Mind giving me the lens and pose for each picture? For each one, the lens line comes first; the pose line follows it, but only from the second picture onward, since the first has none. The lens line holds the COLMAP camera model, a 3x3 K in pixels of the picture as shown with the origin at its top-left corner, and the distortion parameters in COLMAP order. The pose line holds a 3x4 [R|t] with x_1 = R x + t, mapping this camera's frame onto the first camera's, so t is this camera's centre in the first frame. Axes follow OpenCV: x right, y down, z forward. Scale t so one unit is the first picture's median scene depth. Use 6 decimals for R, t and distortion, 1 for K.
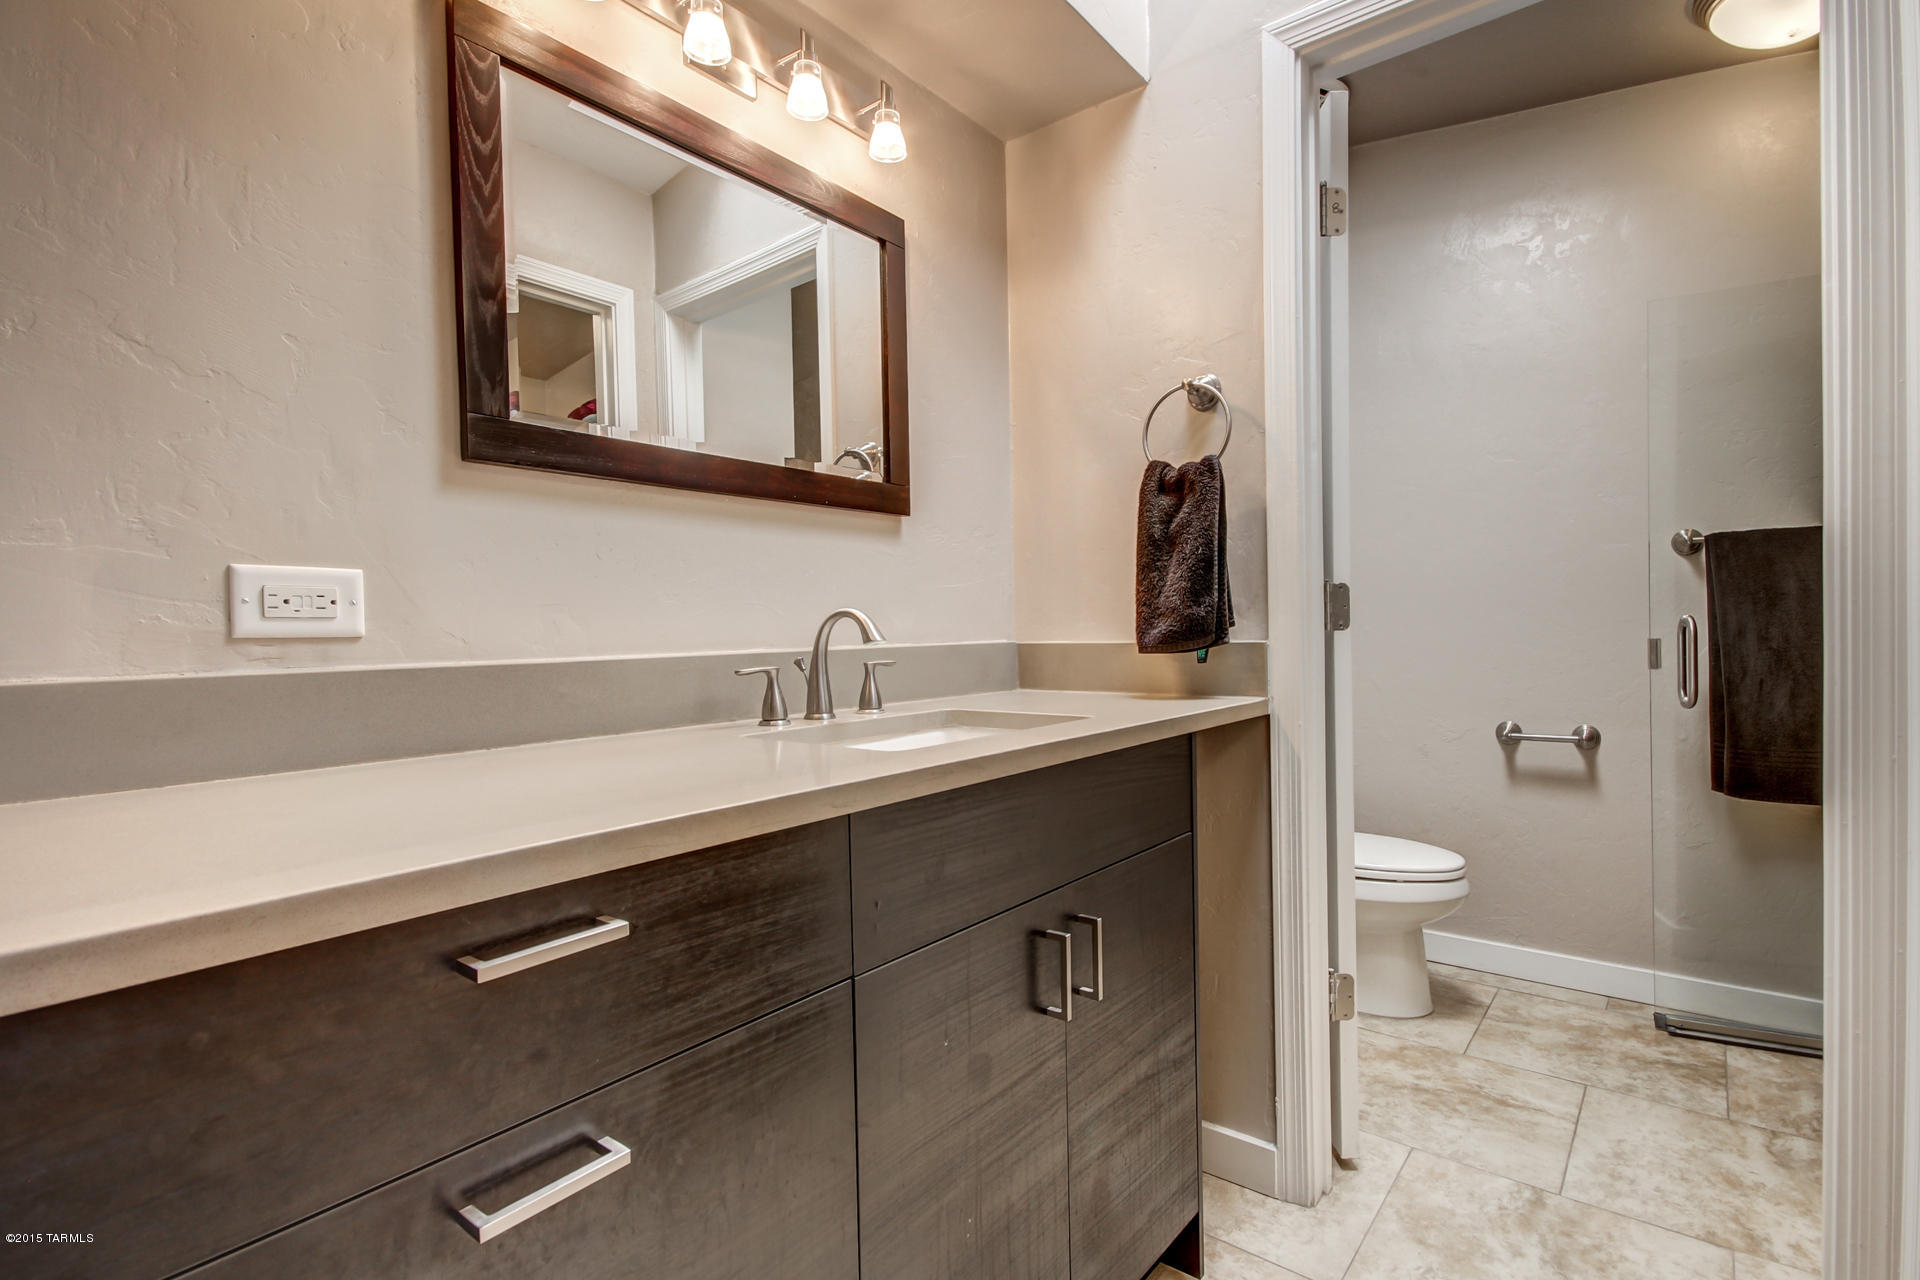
lens RADIAL K [[882.0, 0, 985.5], [0, 882.0, 640.1], [0, 0, 1]] dist [0.012509, -0.001021]
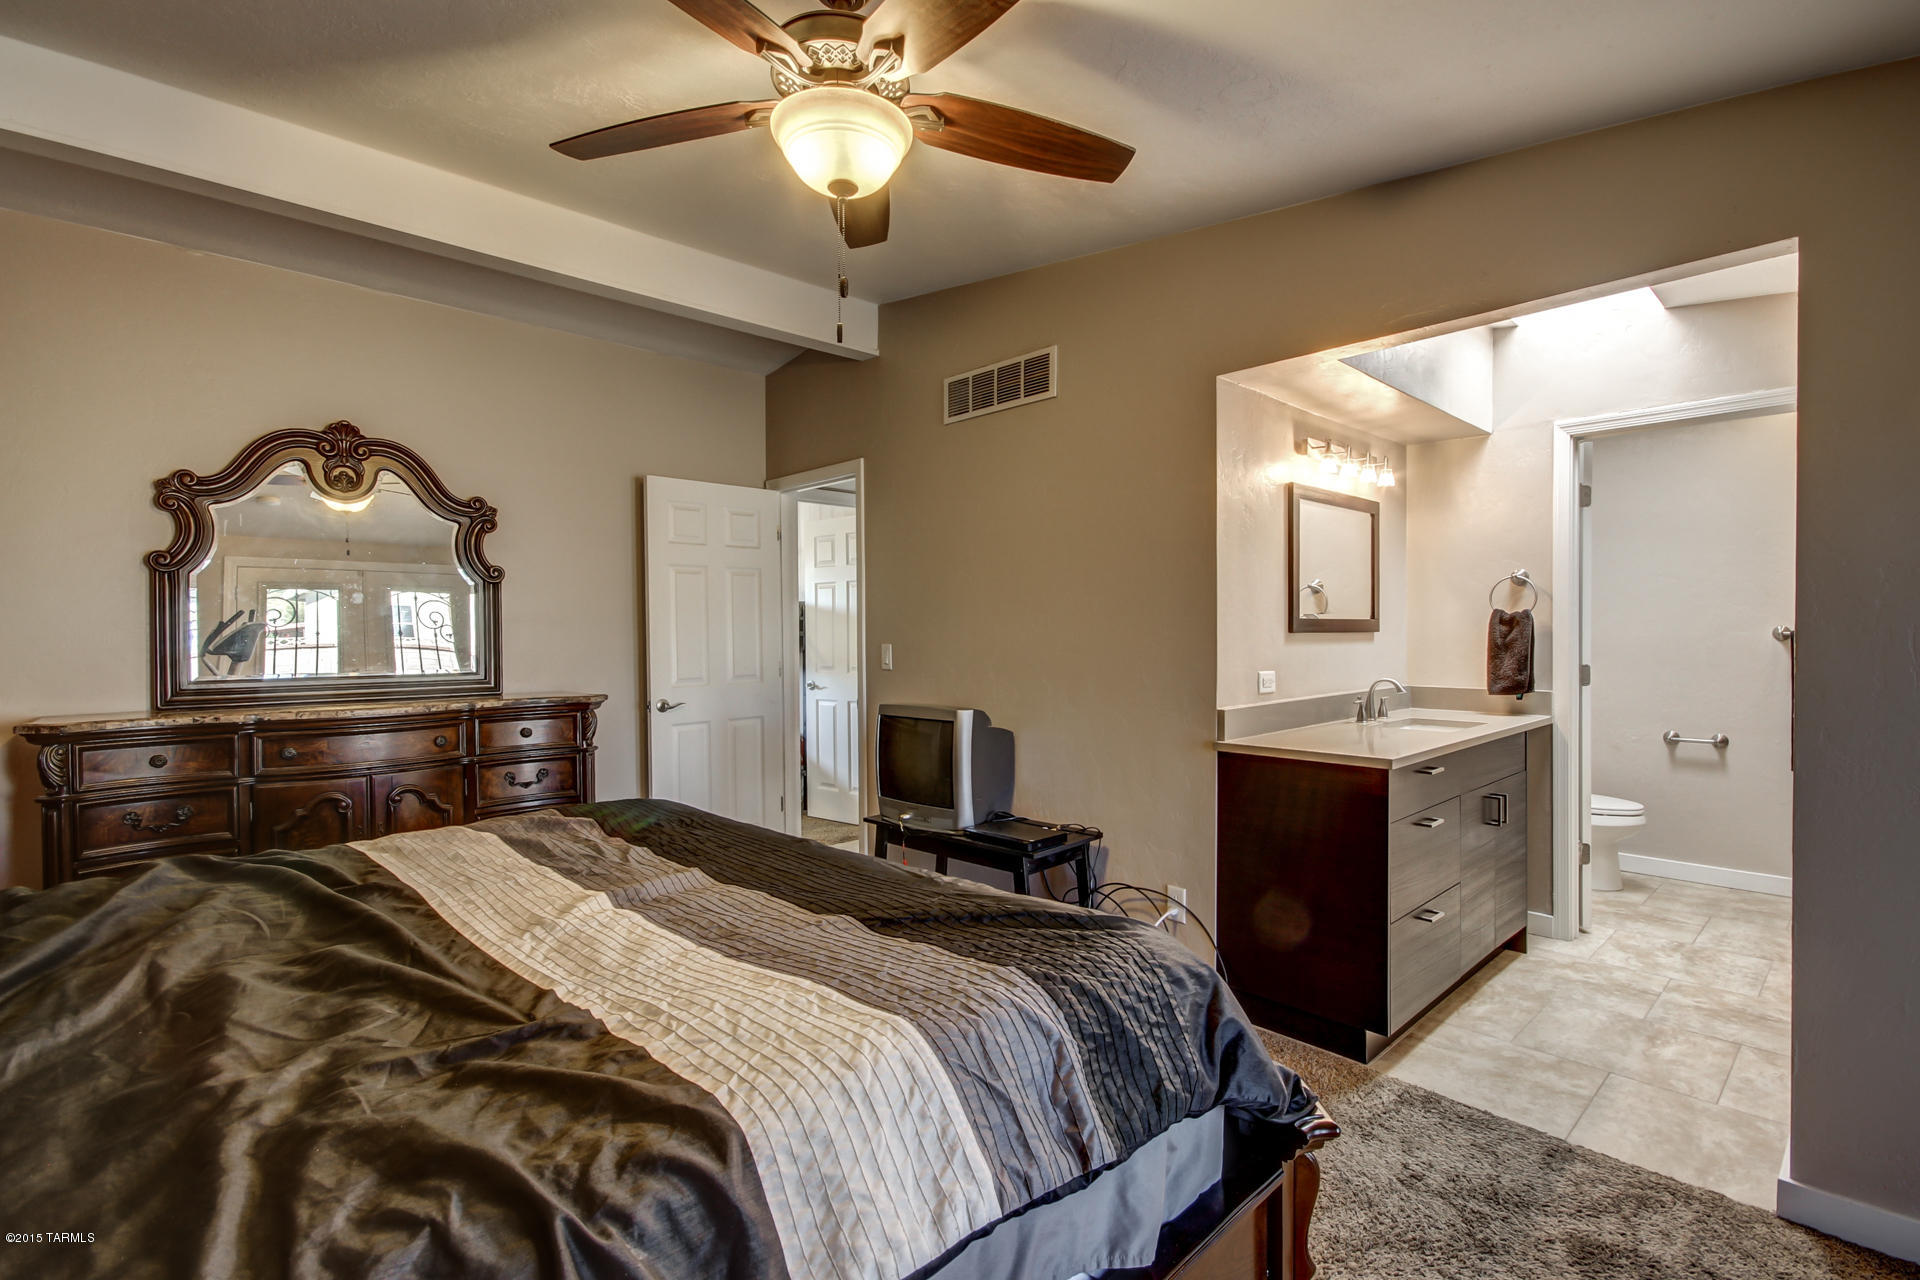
lens RADIAL K [[882.0, 0, 985.5], [0, 882.0, 640.1], [0, 0, 1]] dist [0.012509, -0.001021]
pose [[0.991242, 0.011649, -0.131542, -0.783018], [-0.011830, 0.999930, -0.000597, -0.105877], [0.131525, 0.002148, 0.991310, -1.372982]]
